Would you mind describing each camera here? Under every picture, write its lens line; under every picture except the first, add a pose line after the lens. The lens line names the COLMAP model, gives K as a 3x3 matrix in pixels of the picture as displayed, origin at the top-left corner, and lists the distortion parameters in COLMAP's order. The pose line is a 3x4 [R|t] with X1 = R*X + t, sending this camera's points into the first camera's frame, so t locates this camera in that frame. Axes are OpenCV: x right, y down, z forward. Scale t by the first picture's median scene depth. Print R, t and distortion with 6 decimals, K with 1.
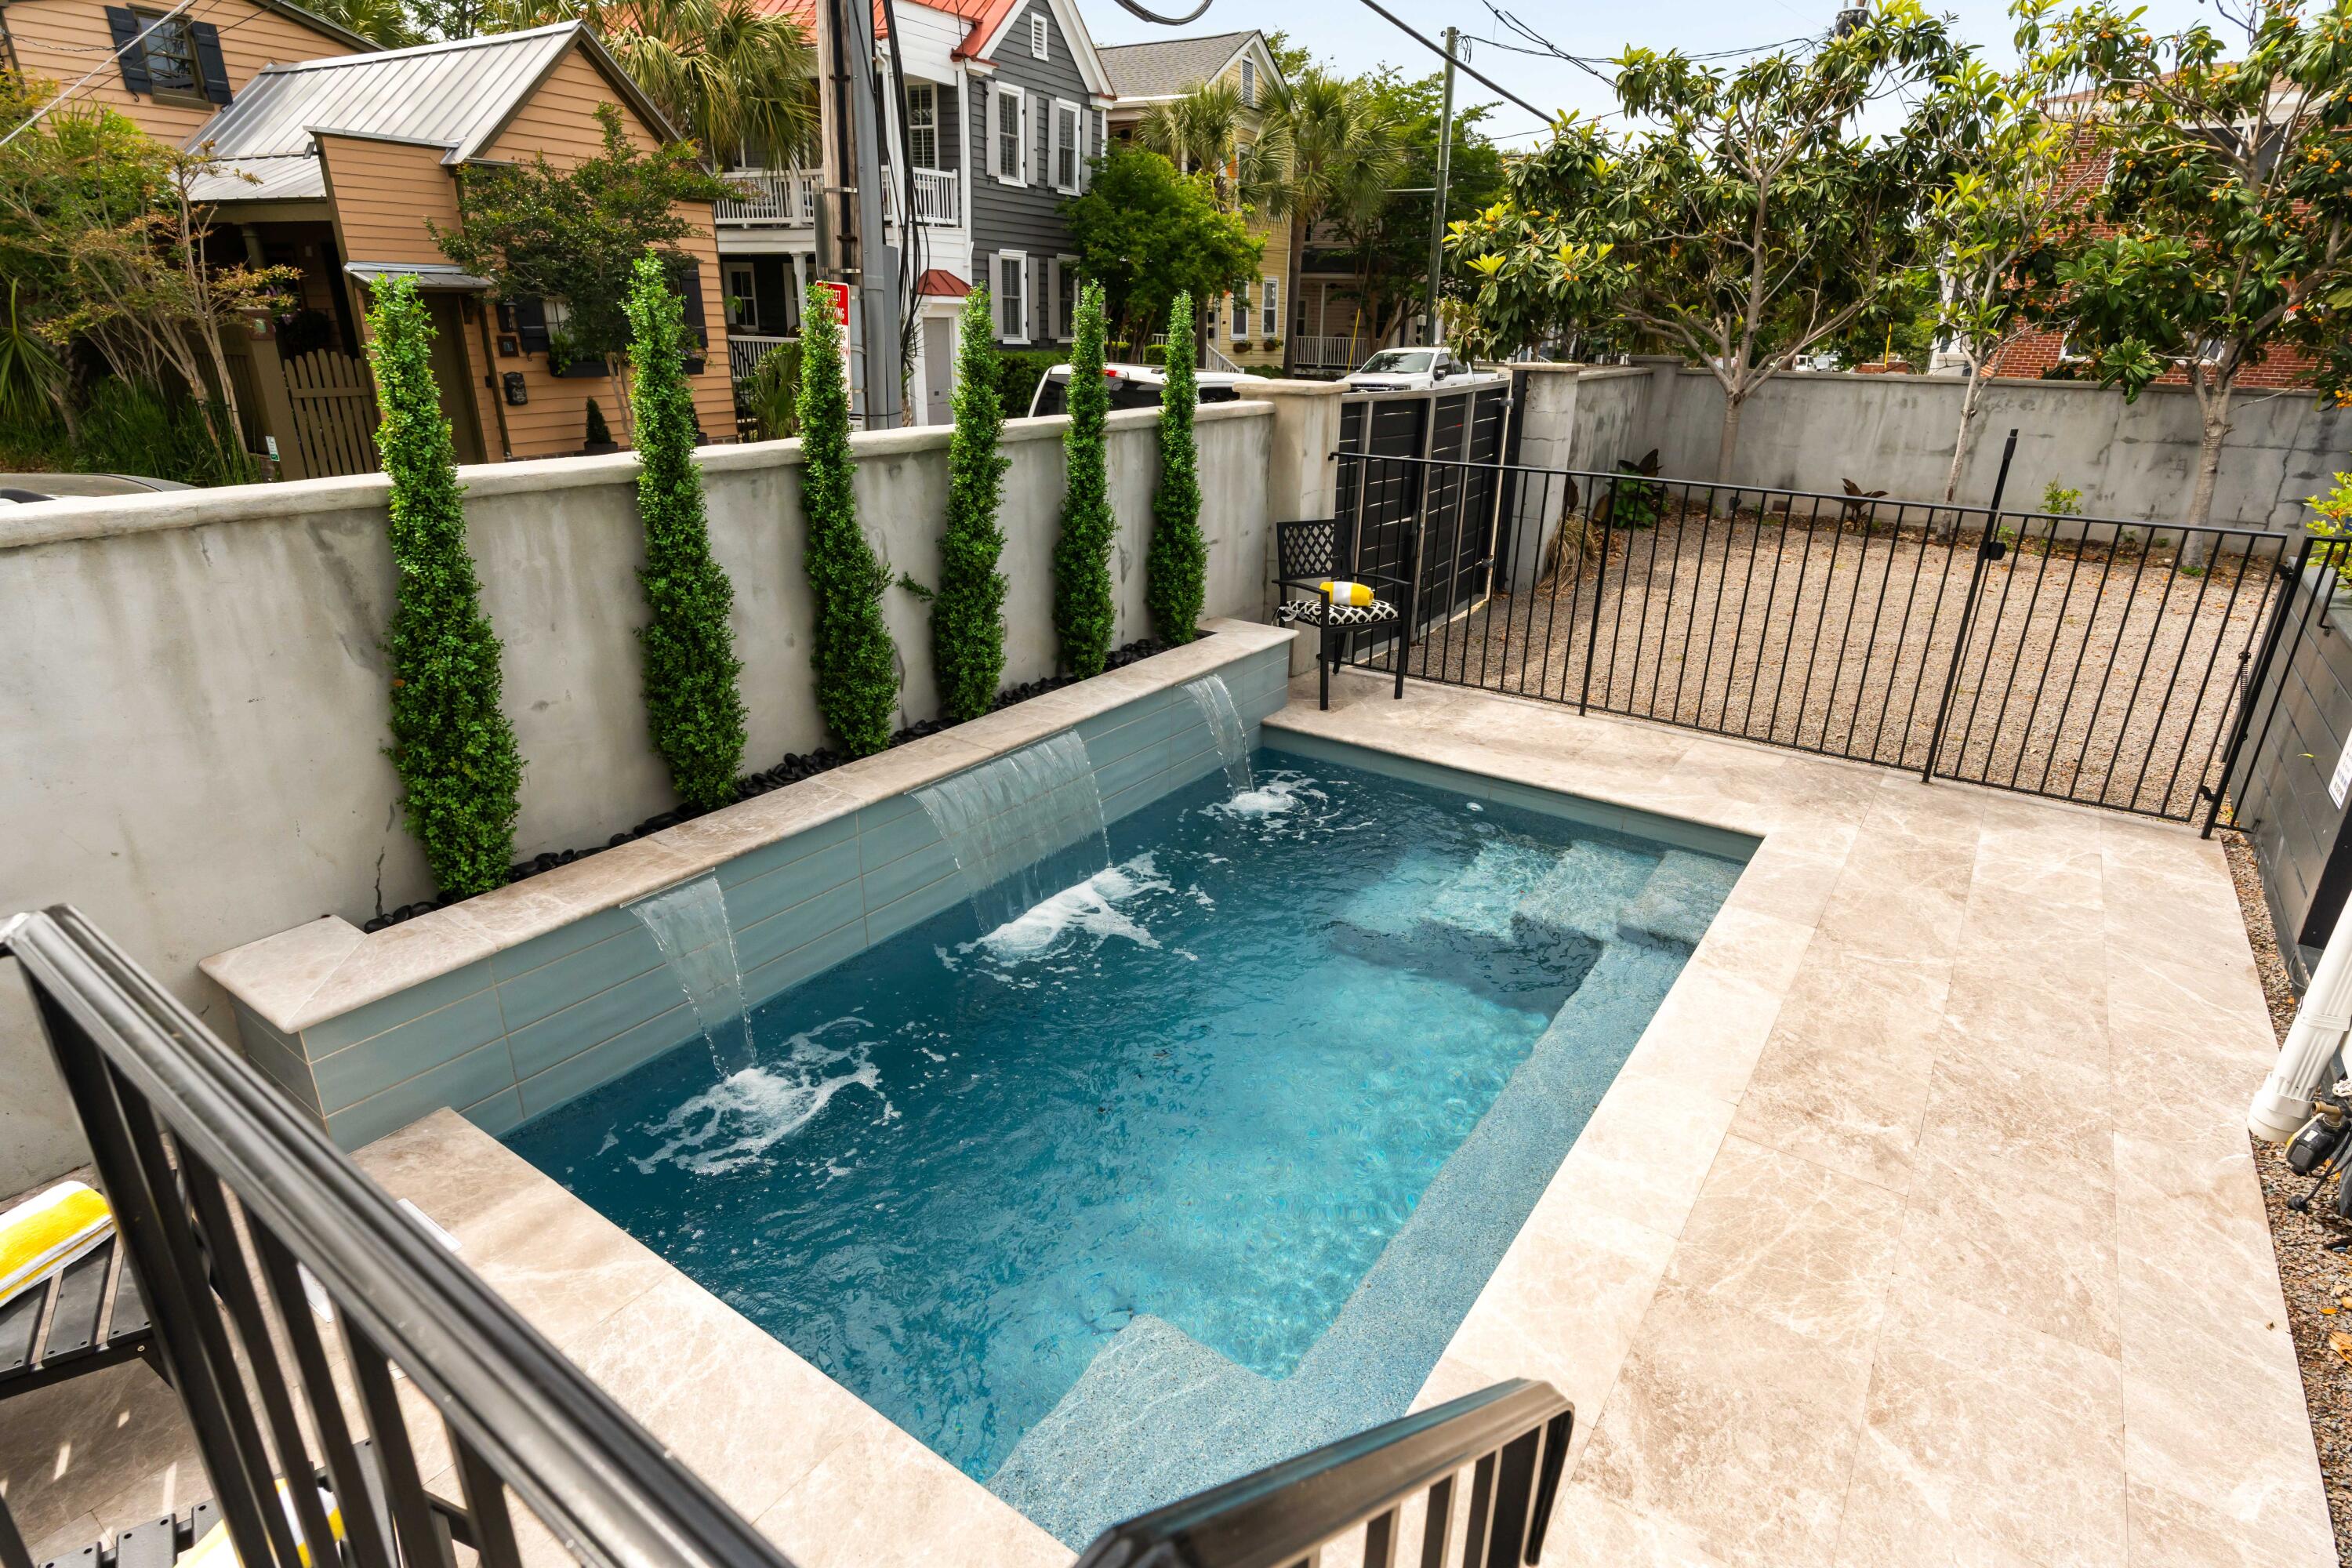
lens RADIAL K [[1232.7, 0, 1169.0], [0, 1232.7, 786.5], [0, 0, 1]] dist [0.005121, 0.000225]
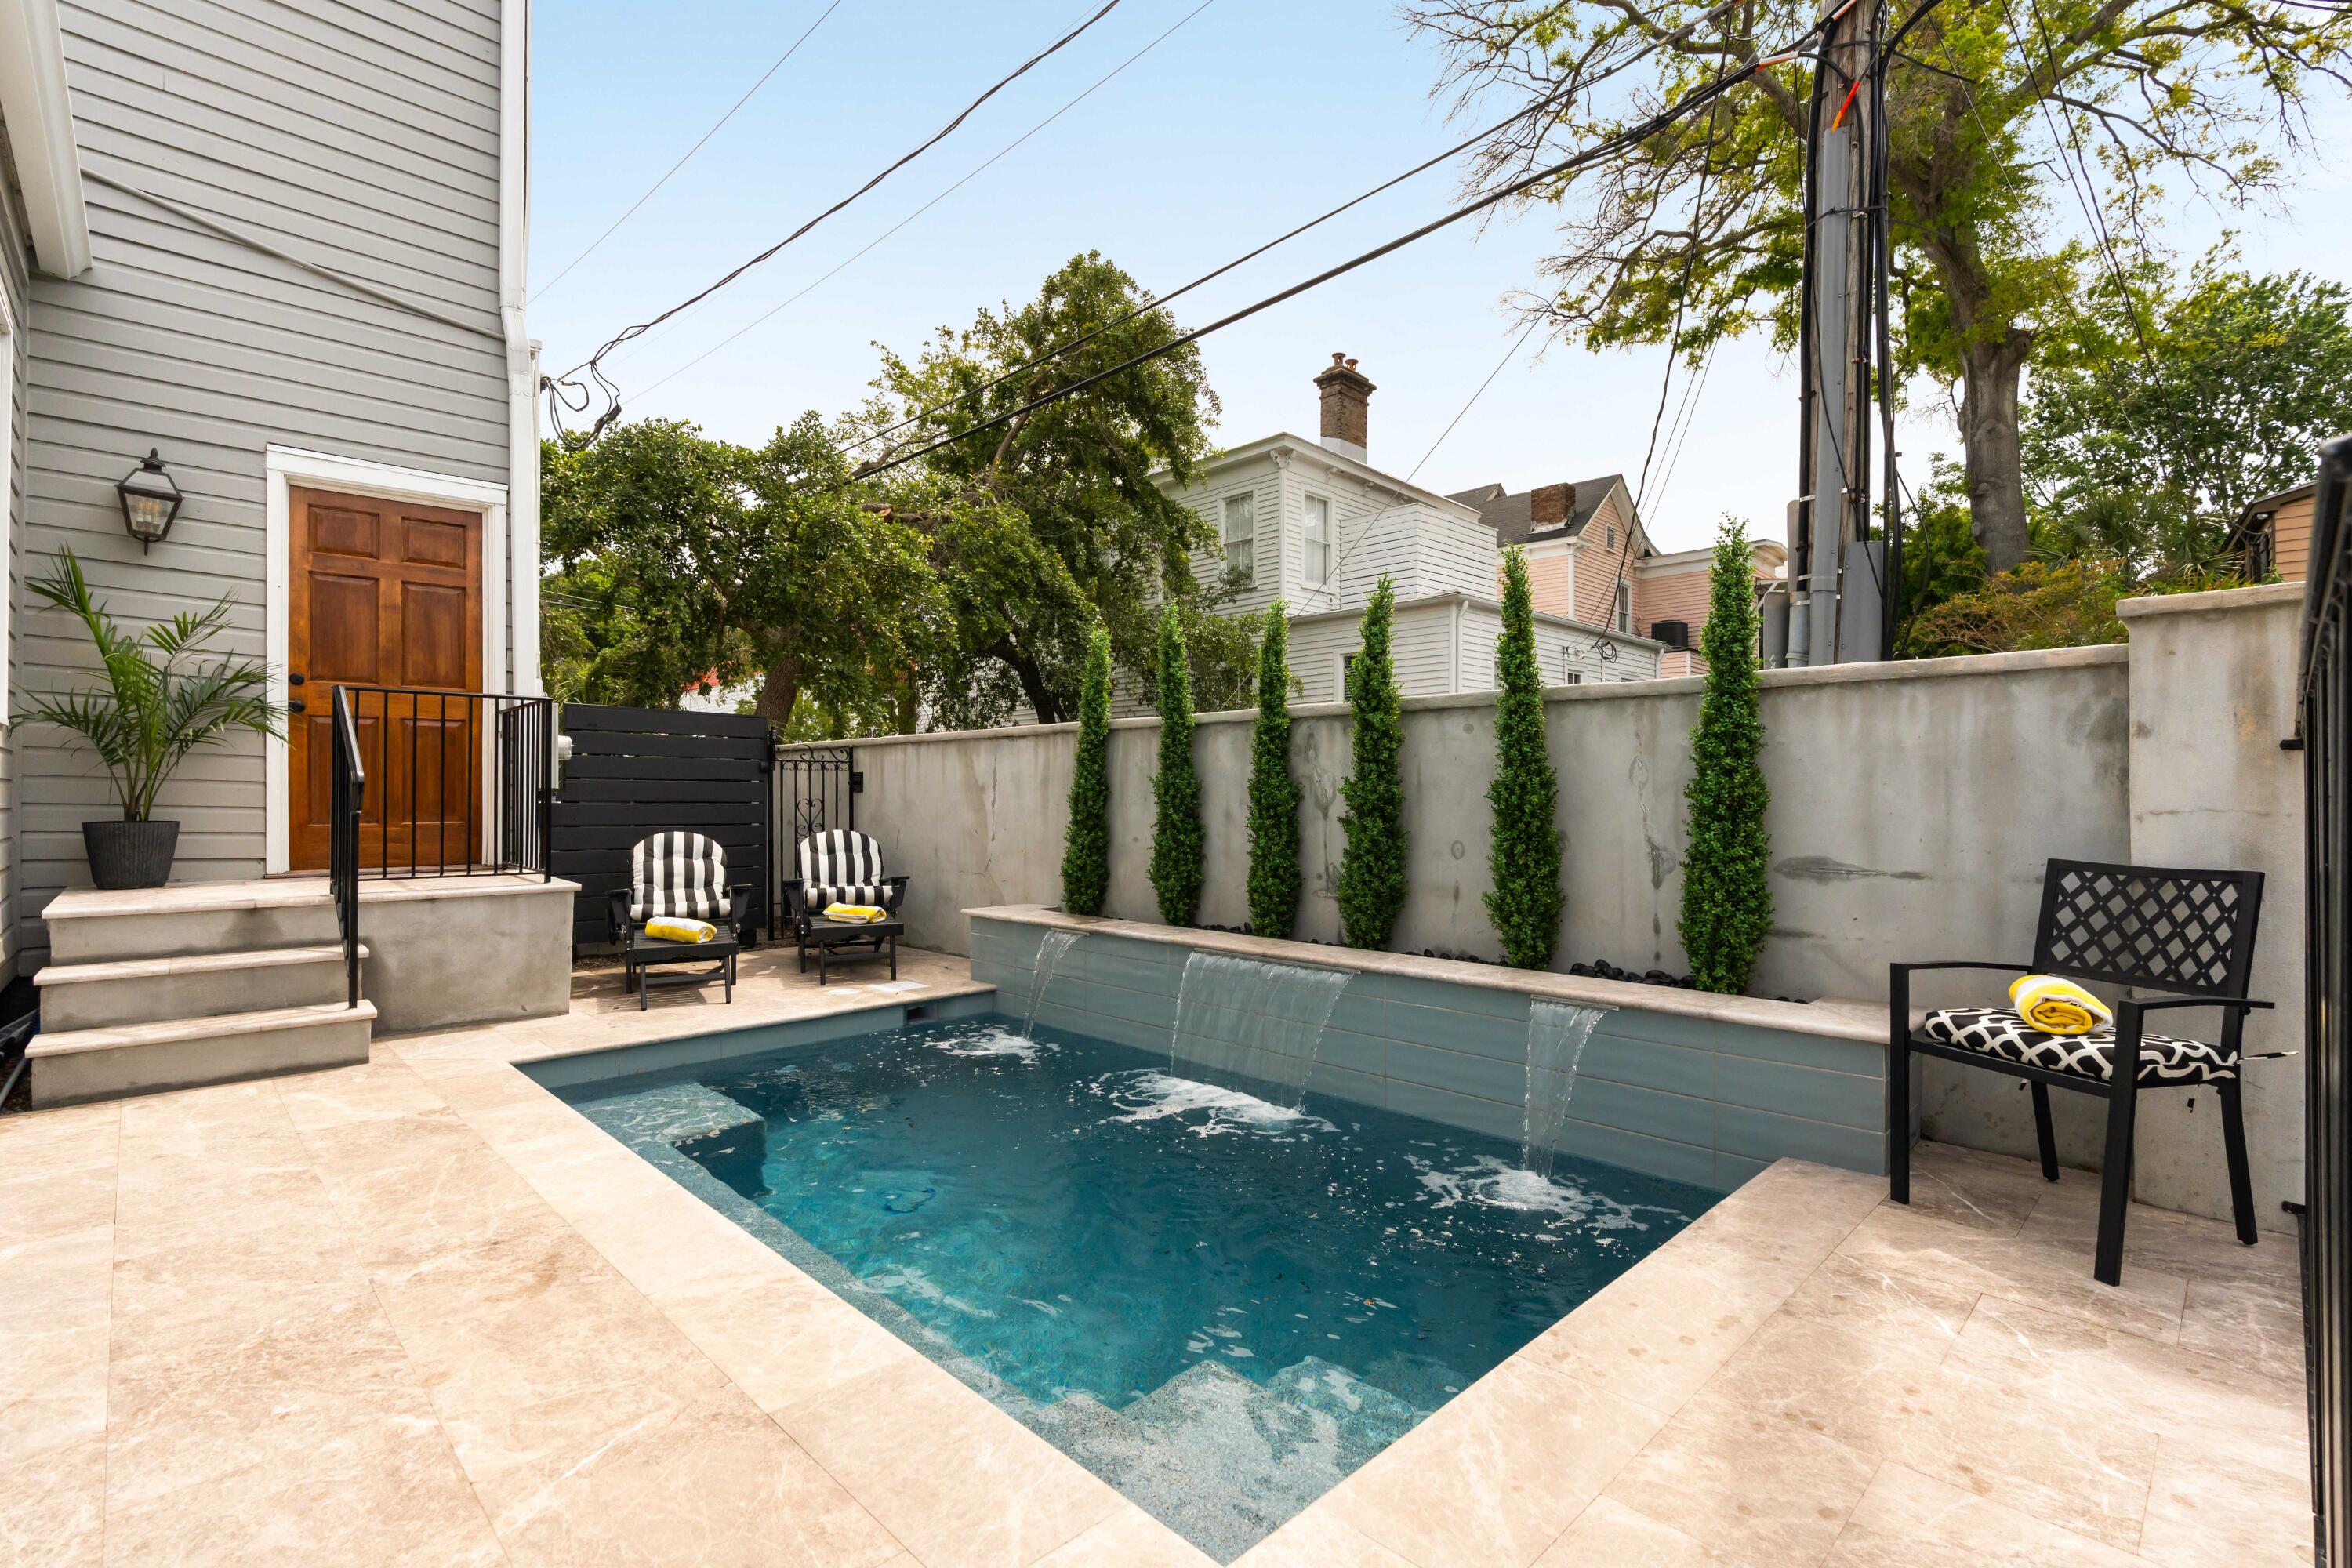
lens RADIAL K [[1069.2, 0, 1184.2], [0, 1069.2, 789.7], [0, 0, 1]] dist [-0.008010, 0.002285]
pose [[-0.184760, -0.020848, -0.982562, 0.827648], [-0.356558, 0.933078, 0.047248, -0.183008], [0.915822, 0.359070, -0.179829, 1.021346]]
